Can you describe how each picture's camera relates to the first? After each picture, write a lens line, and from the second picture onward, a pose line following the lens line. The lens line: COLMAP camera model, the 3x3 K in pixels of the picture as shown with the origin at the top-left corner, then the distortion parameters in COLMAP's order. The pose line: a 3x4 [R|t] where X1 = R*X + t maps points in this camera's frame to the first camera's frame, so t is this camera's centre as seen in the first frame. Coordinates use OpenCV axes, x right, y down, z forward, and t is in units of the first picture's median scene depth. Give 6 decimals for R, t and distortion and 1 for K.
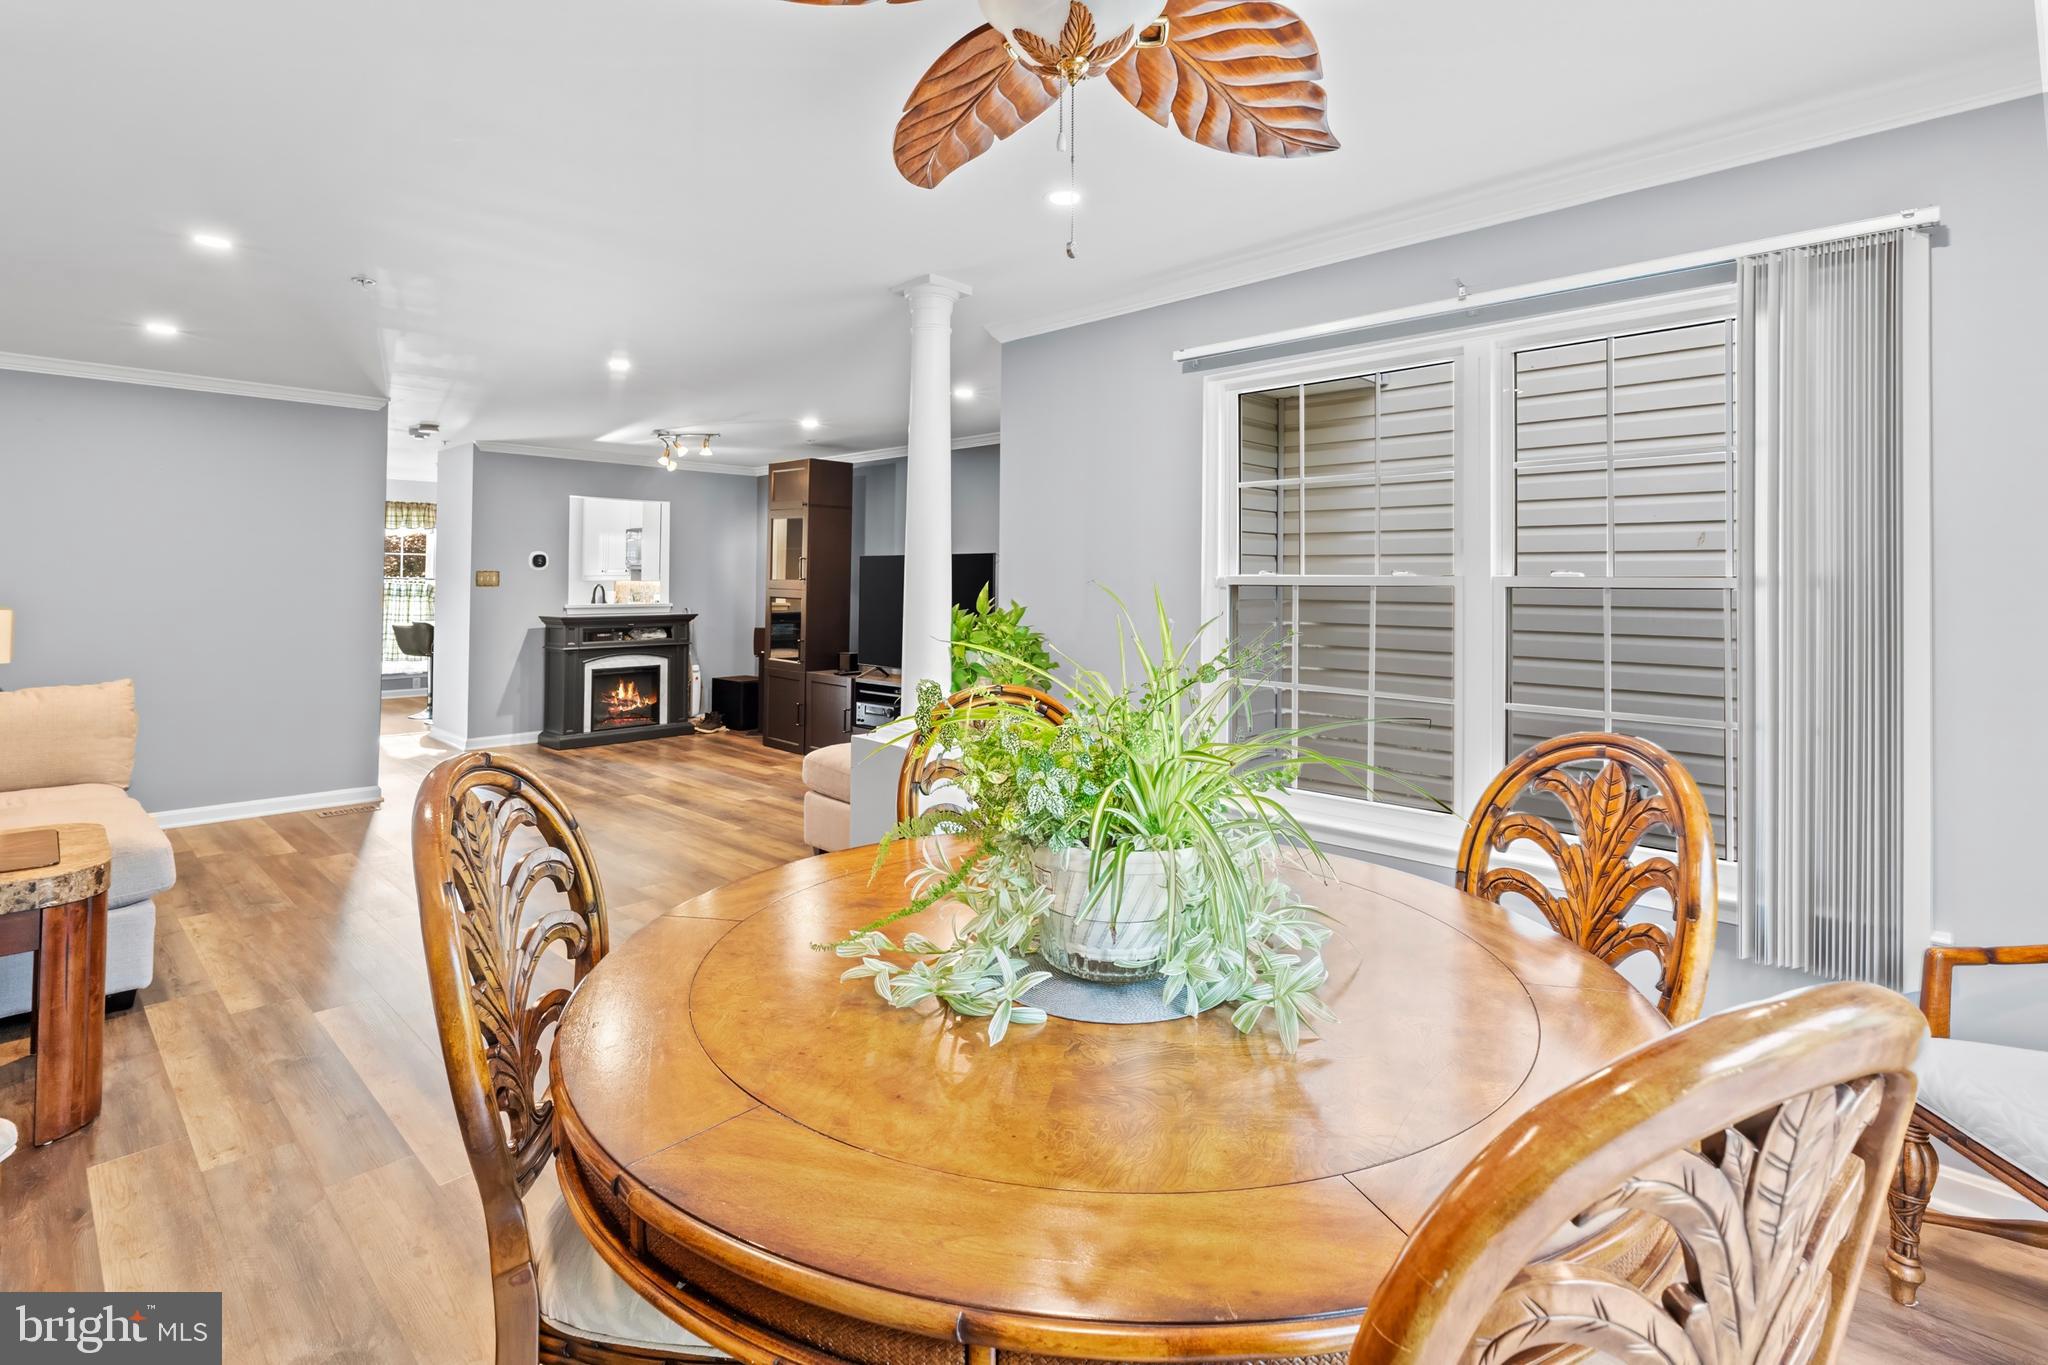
lens RADIAL K [[977.1, 0, 1021.9], [0, 977.1, 567.6], [0, 0, 1]] dist [-0.000371, 0.000284]
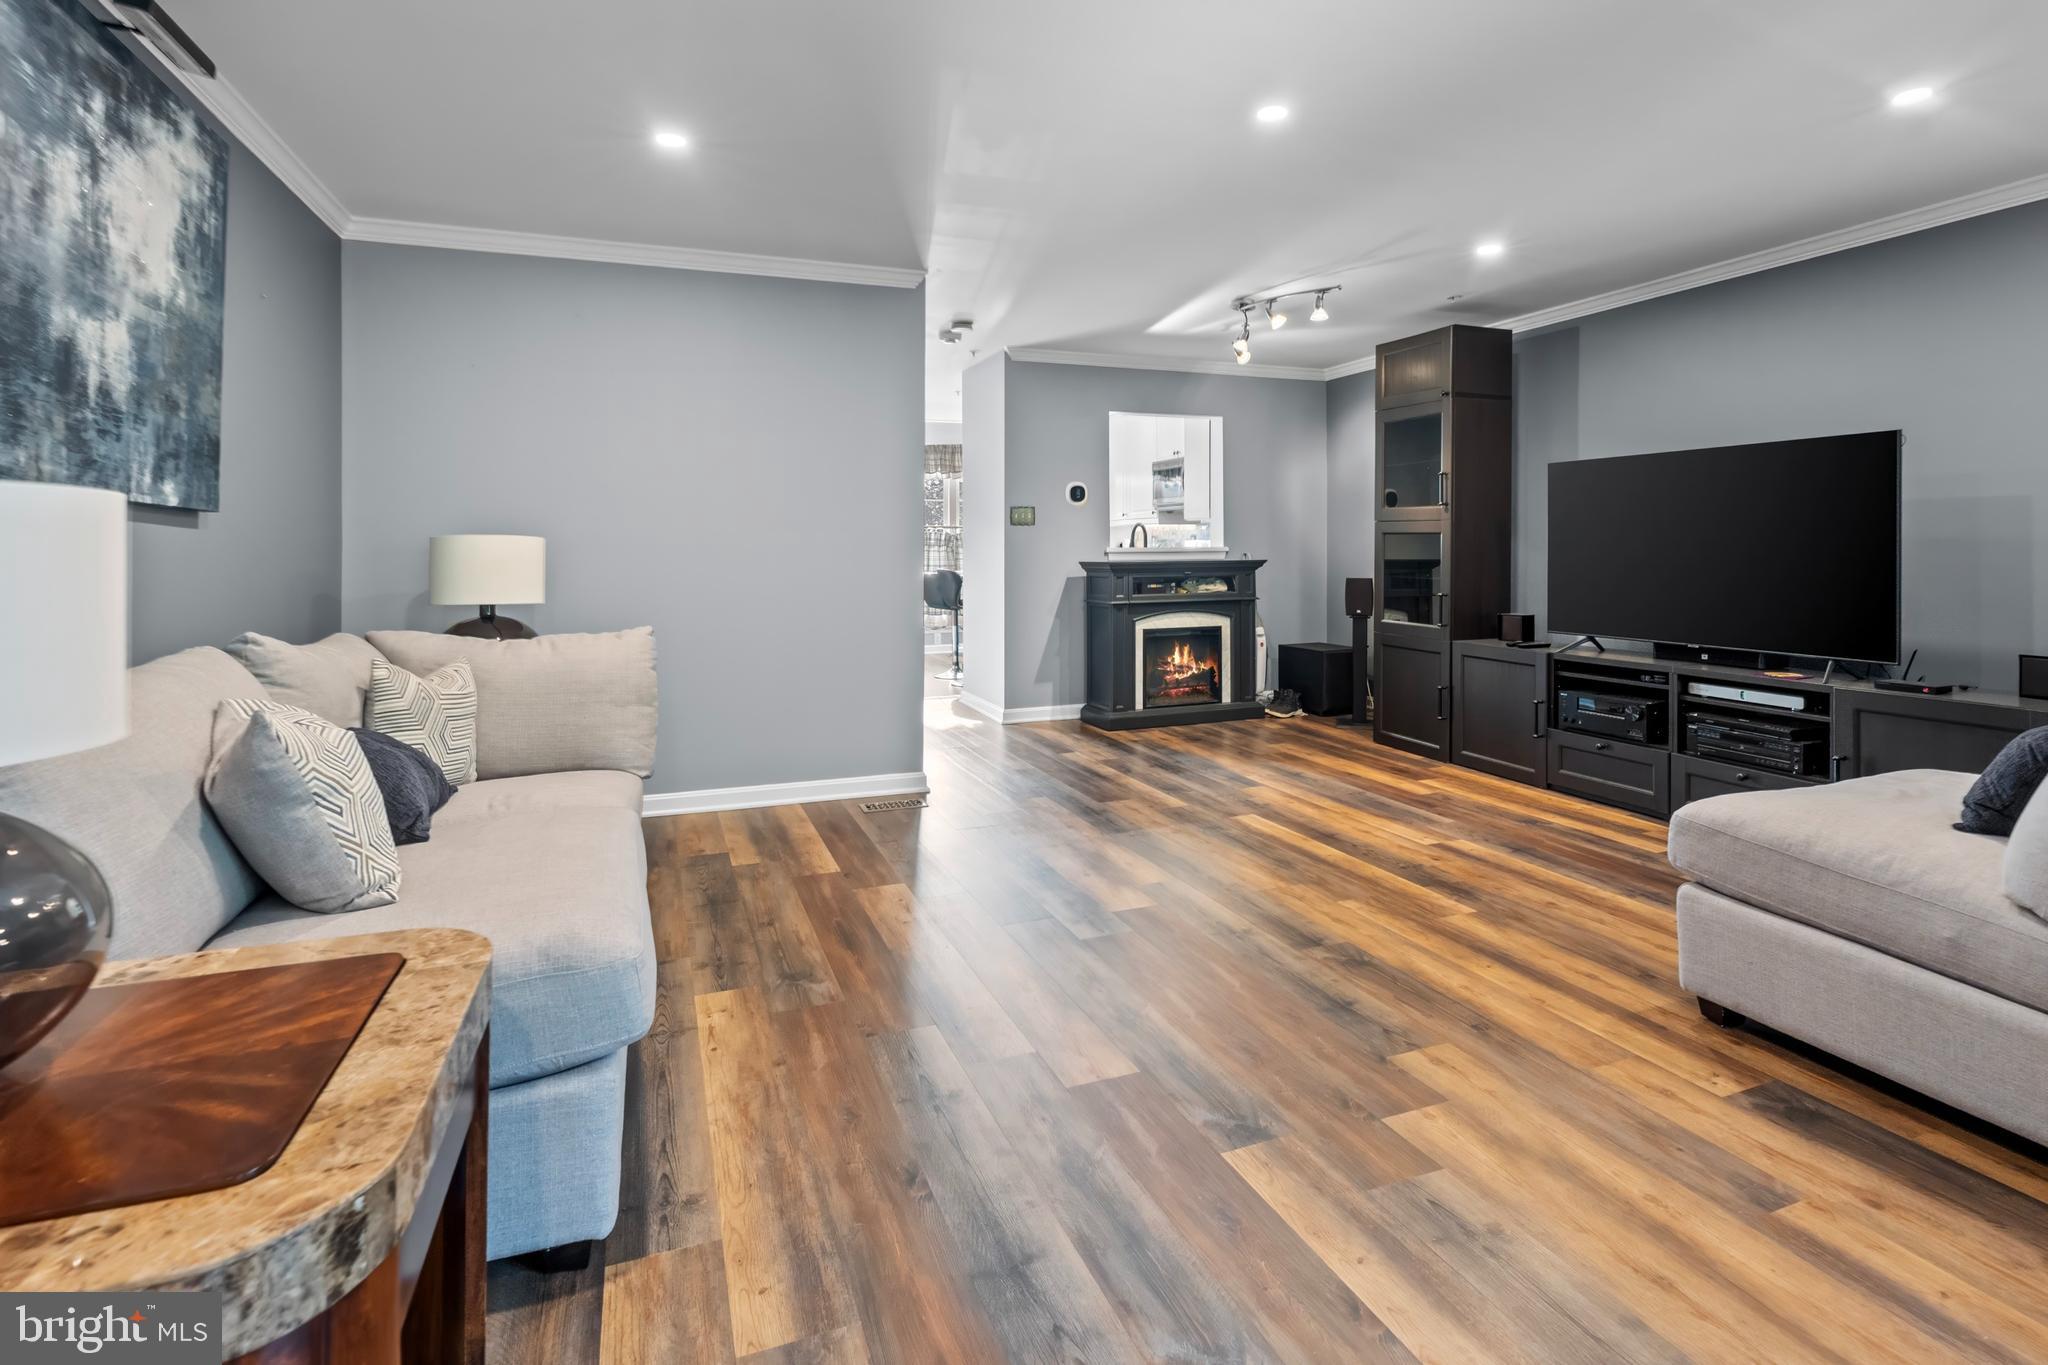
lens RADIAL K [[984.0, 0, 1028.2], [0, 984.0, 547.7], [0, 0, 1]] dist [-0.000044, 0.000159]
pose [[0.904617, -0.010649, -0.426093, -0.187572], [0.017098, 0.999790, 0.011312, 0.028477], [0.425883, -0.017518, 0.904609, 0.250101]]
